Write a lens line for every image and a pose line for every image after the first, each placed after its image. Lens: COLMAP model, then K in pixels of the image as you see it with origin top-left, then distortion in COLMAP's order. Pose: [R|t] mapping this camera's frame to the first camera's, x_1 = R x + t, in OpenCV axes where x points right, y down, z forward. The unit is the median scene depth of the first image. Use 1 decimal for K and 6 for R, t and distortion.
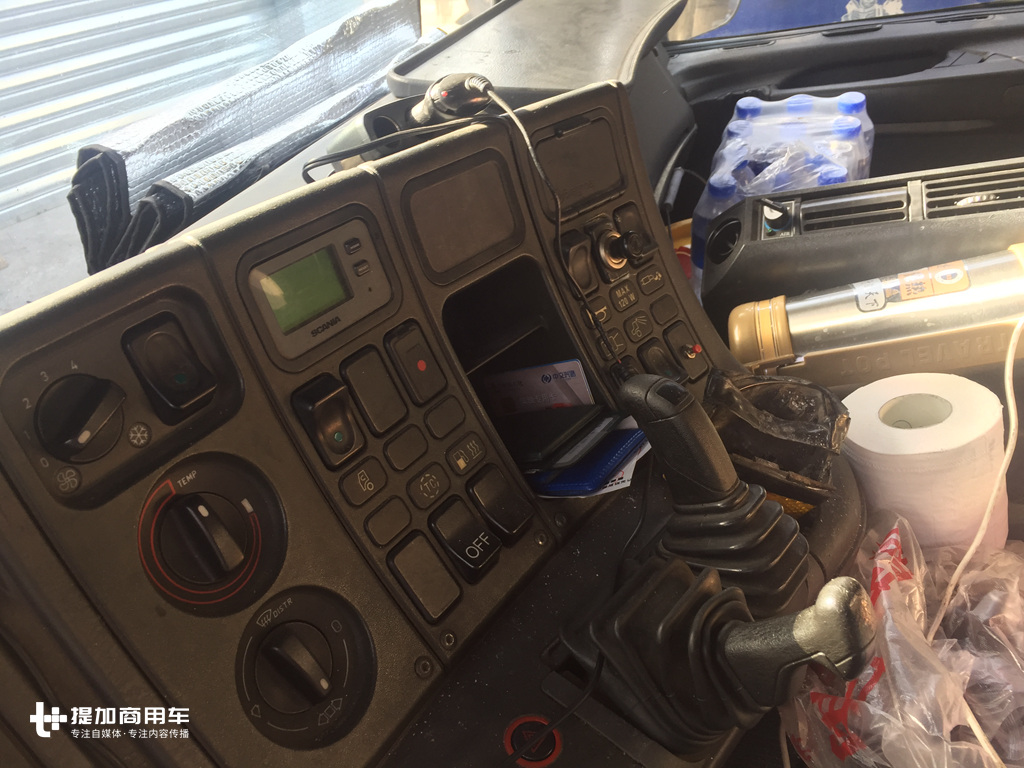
lens RADIAL K [[872.7, 0, 516.4], [0, 872.7, 385.7], [0, 0, 1]] dist [0.076543, -0.096066]
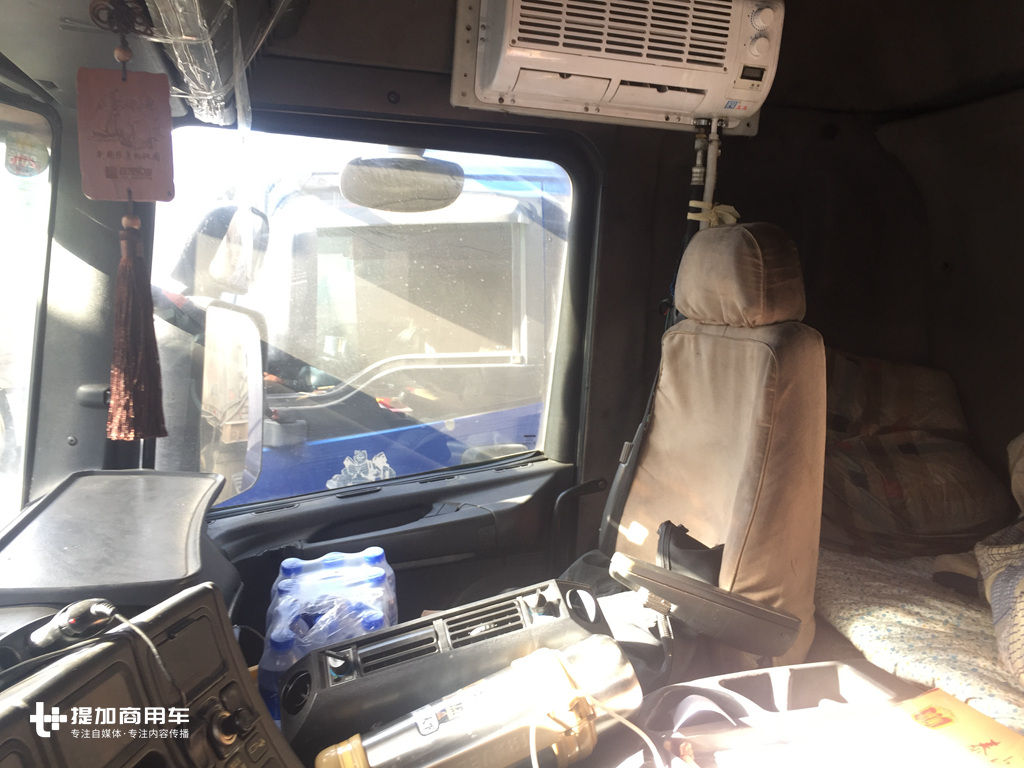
lens RADIAL K [[872.7, 0, 516.4], [0, 872.7, 385.7], [0, 0, 1]] dist [0.076543, -0.096066]
pose [[0.856491, 0.000518, 0.516162, -0.114392], [0.231684, 0.893216, -0.385340, -0.013980], [-0.461244, 0.449627, 0.764911, -0.192003]]
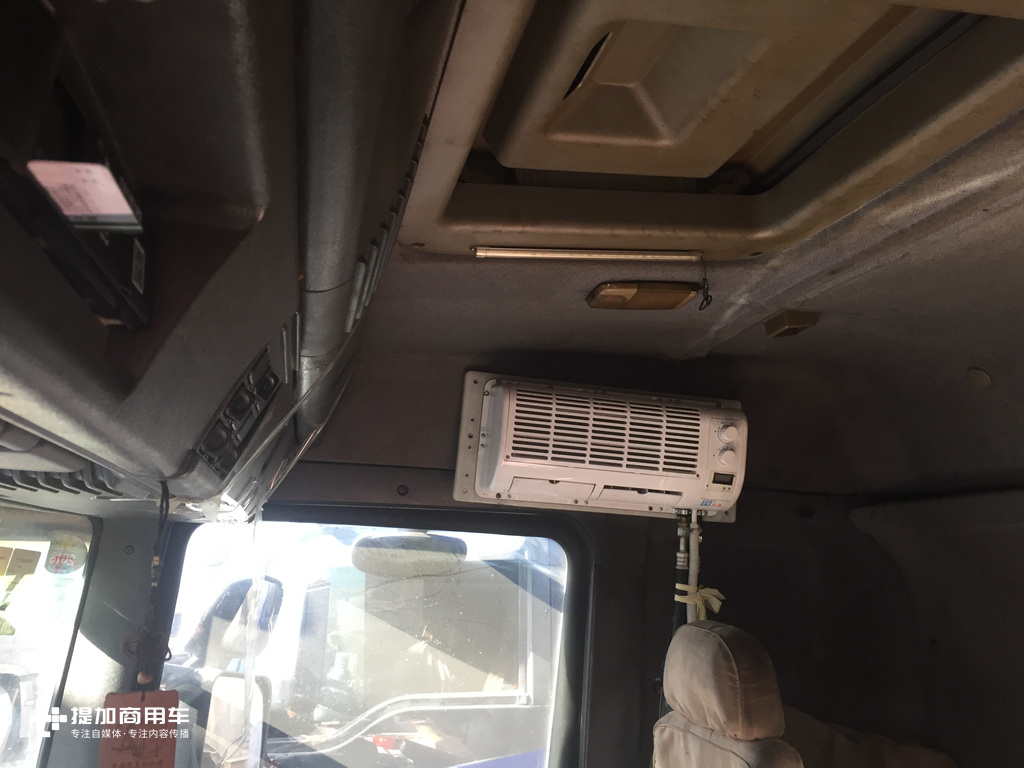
lens RADIAL K [[872.7, 0, 516.4], [0, 872.7, 385.7], [0, 0, 1]] dist [0.076543, -0.096066]
pose [[0.869793, 0.155482, 0.468279, -0.134071], [0.210978, 0.740727, -0.637818, -0.092372], [-0.446036, 0.653566, 0.611476, -0.353321]]
